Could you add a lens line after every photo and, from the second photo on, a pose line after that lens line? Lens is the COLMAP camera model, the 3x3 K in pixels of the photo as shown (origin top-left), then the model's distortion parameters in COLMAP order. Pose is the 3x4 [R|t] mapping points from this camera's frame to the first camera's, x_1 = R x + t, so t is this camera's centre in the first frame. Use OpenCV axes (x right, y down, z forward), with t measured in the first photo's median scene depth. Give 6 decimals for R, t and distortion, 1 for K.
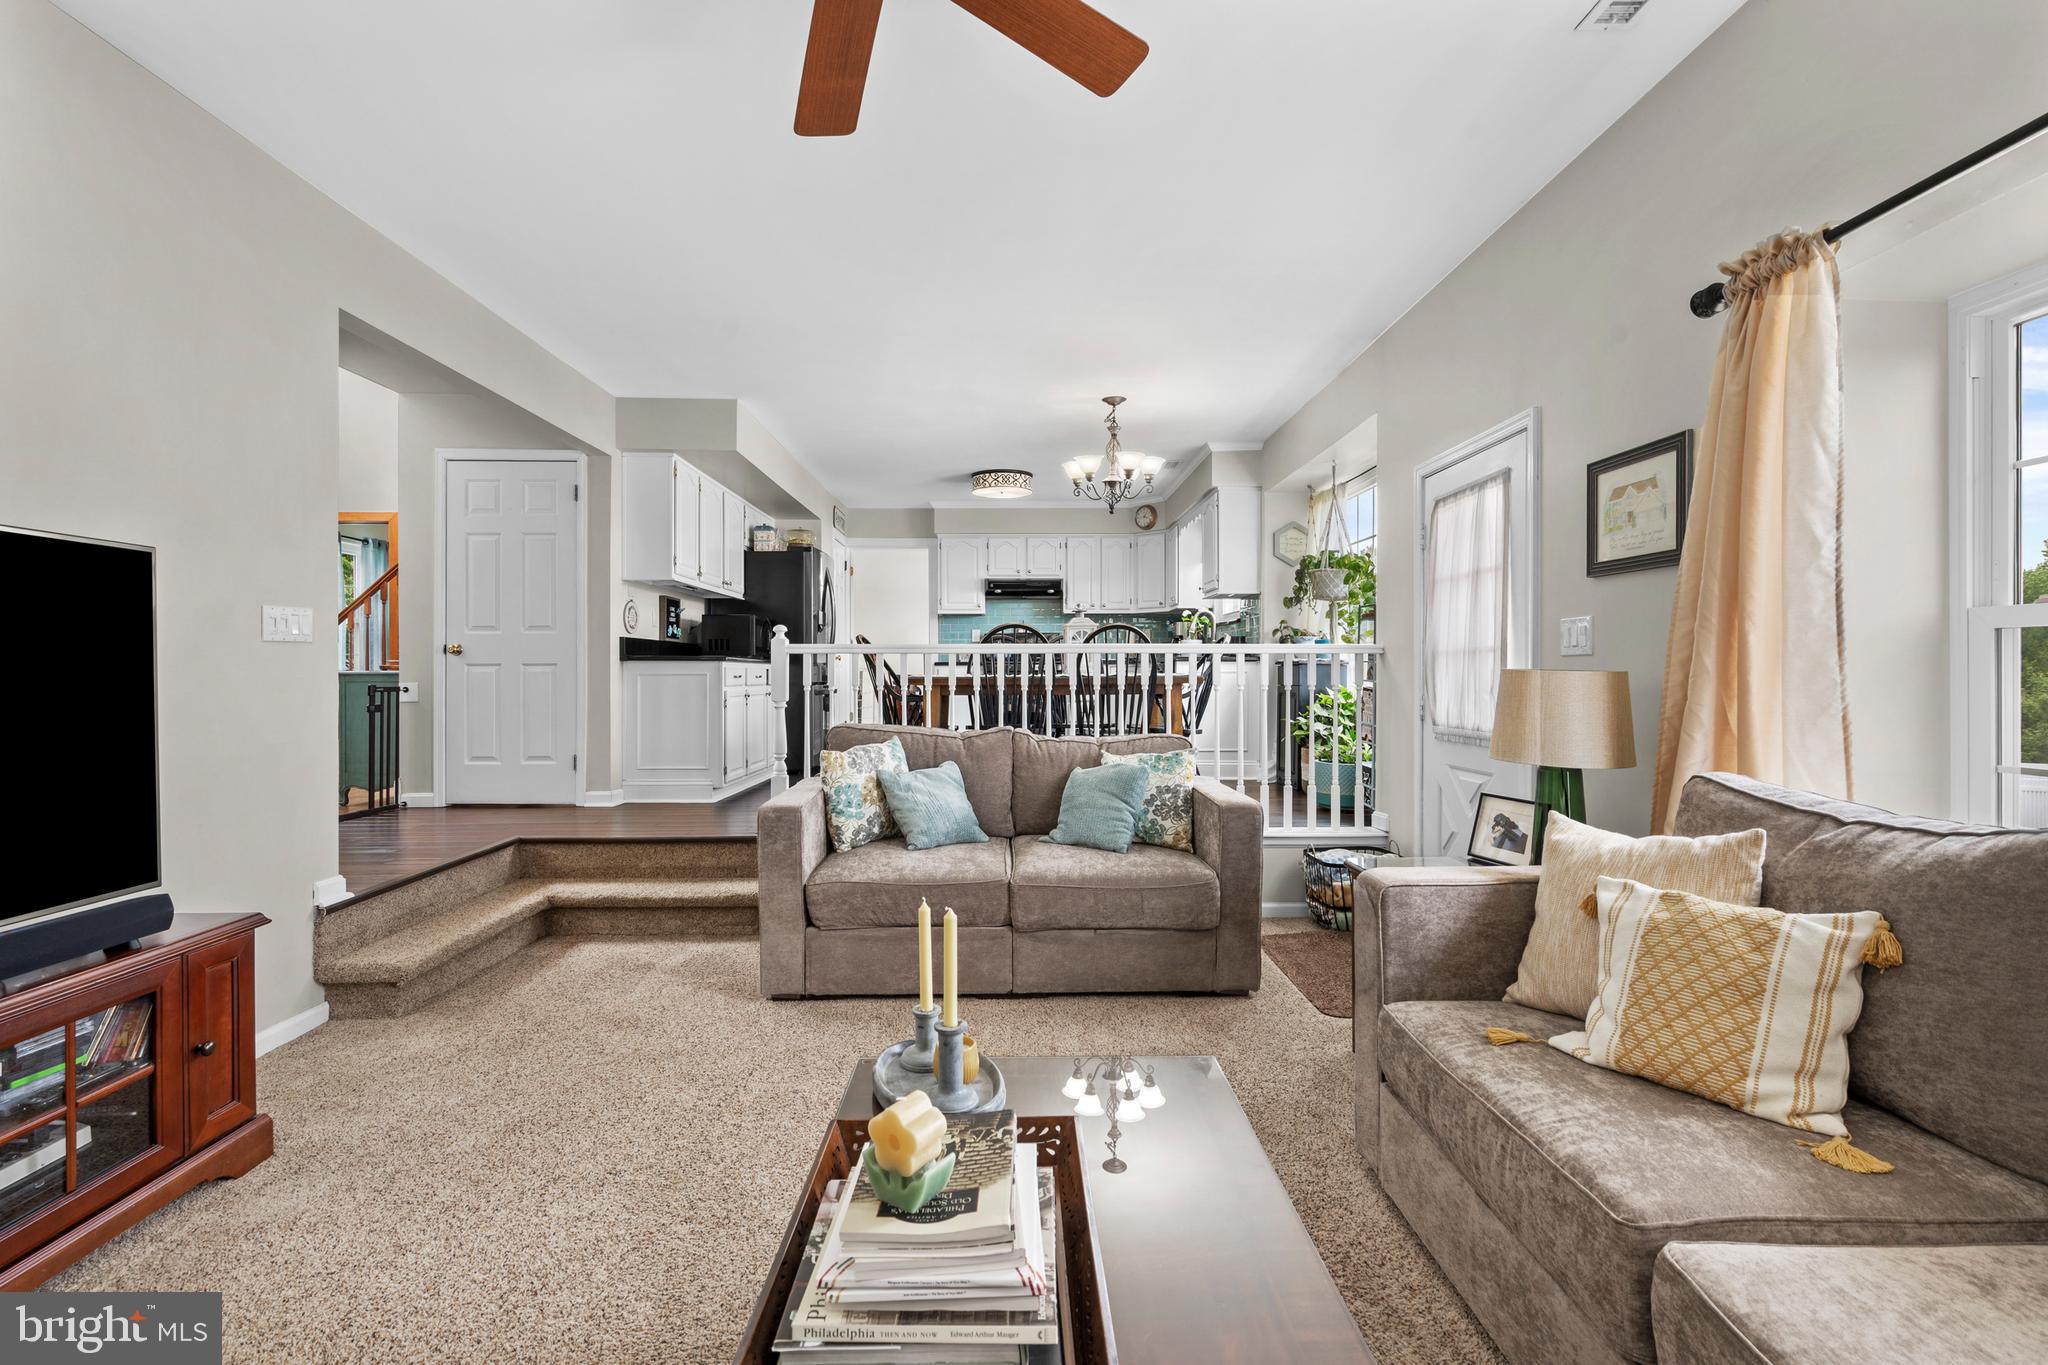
lens RADIAL K [[954.2, 0, 1030.7], [0, 954.2, 677.6], [0, 0, 1]] dist [0.000961, -0.000211]
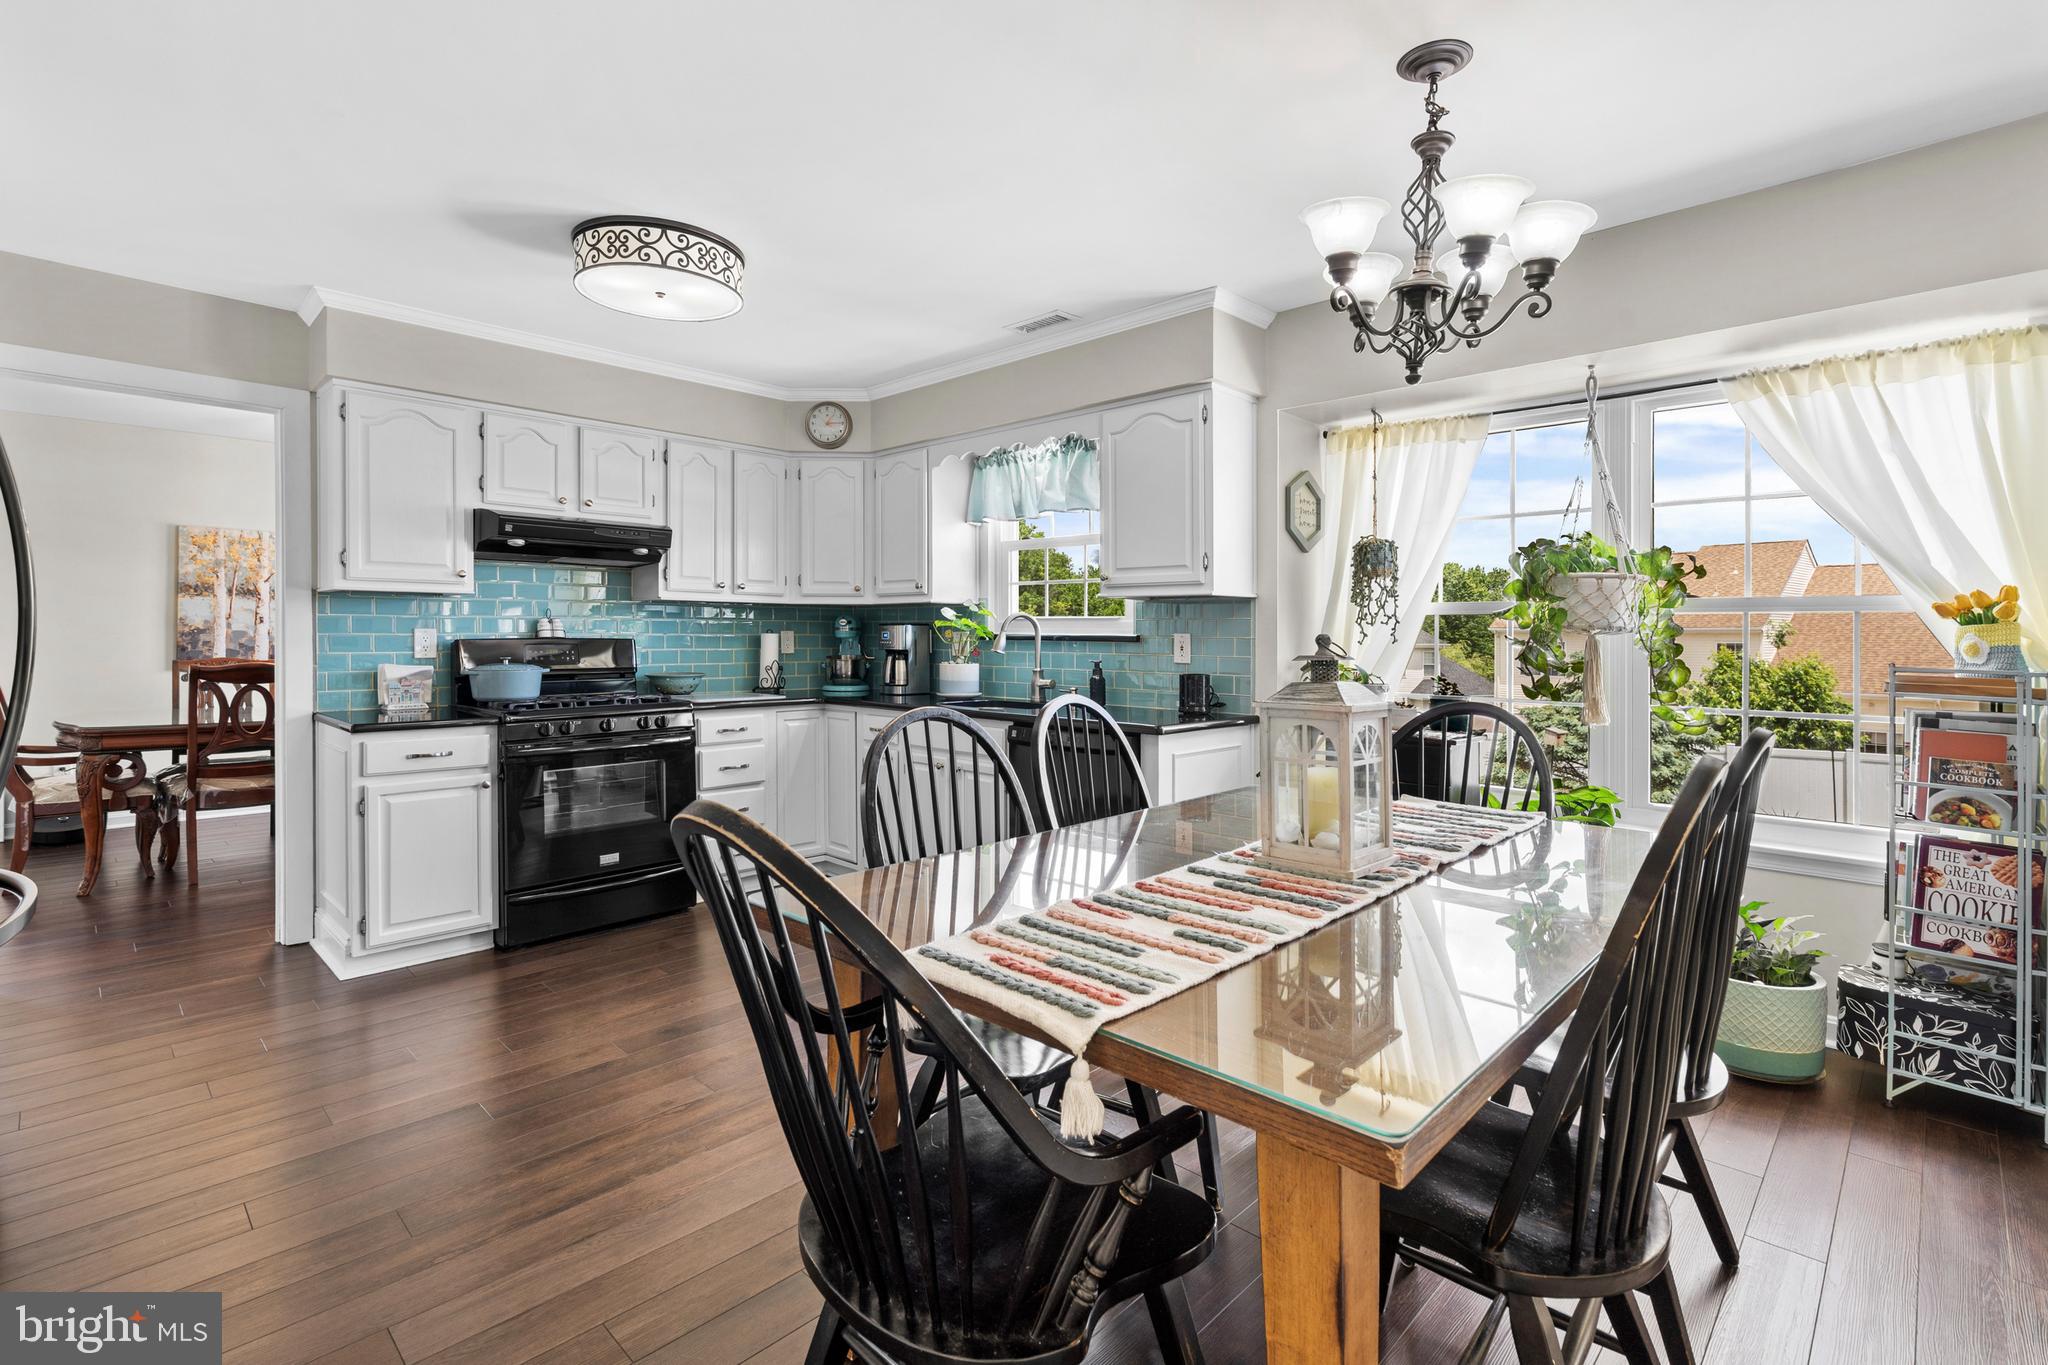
lens RADIAL K [[954.2, 0, 1069.3], [0, 954.2, 634.4], [0, 0, 1]] dist [0.000961, -0.000211]
pose [[0.692978, 0.008701, 0.720906, -0.166577], [0.001055, 0.999914, -0.013082, -0.044028], [-0.720958, 0.009826, 0.692909, 0.530262]]
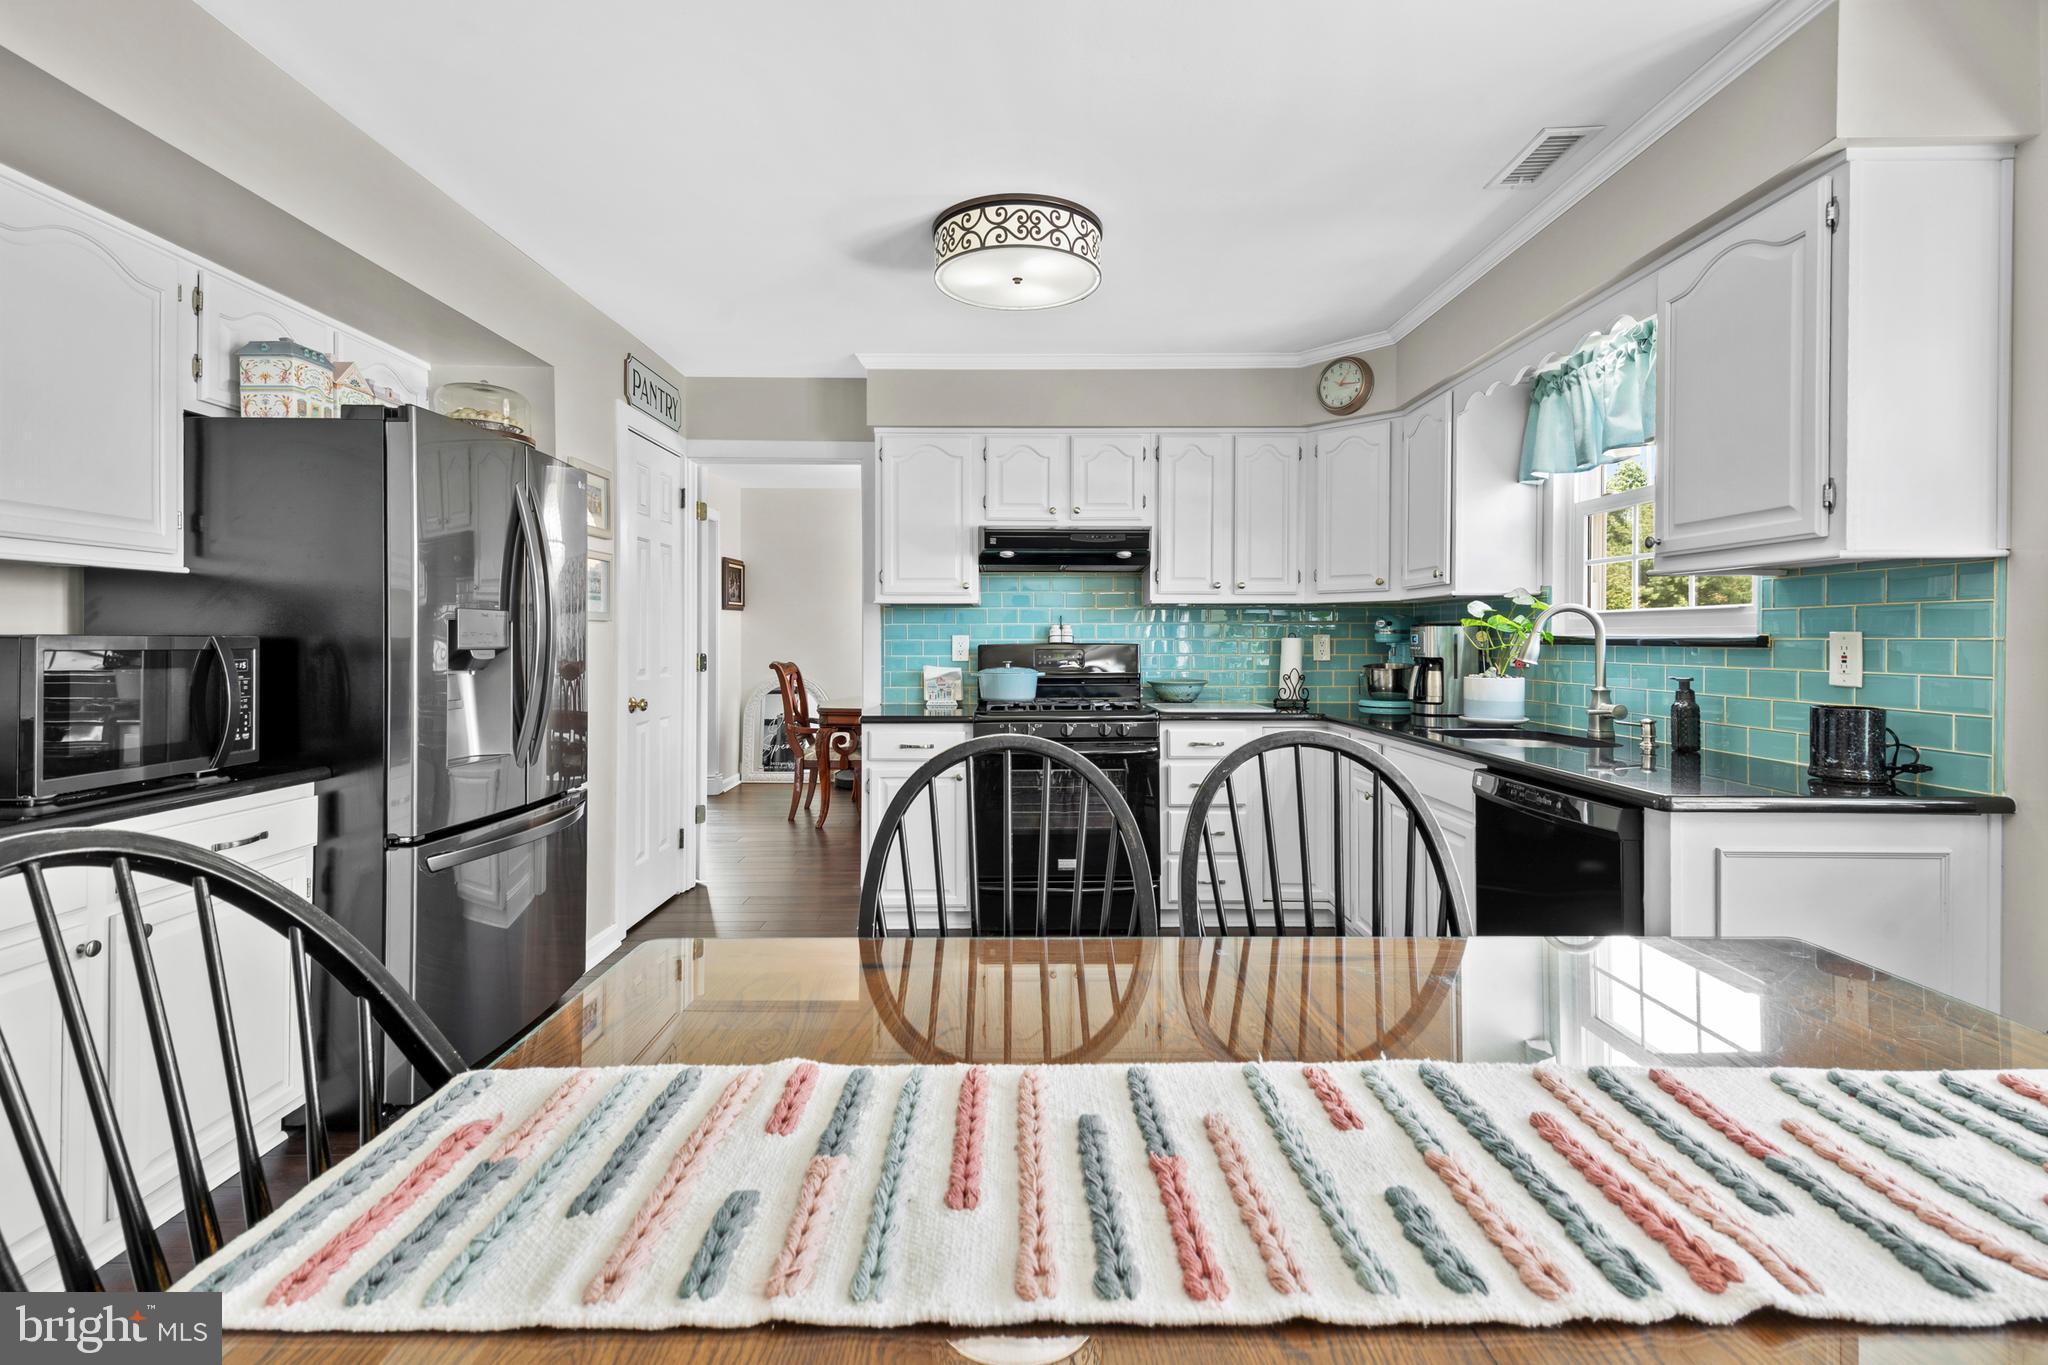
lens RADIAL K [[954.2, 0, 1004.7], [0, 954.2, 656.2], [0, 0, 1]] dist [0.000961, -0.000211]
pose [[0.999179, 0.004323, -0.040281, -0.016981], [-0.004120, 0.999978, 0.005112, -0.044453], [0.040302, -0.004942, 0.999175, 0.546971]]
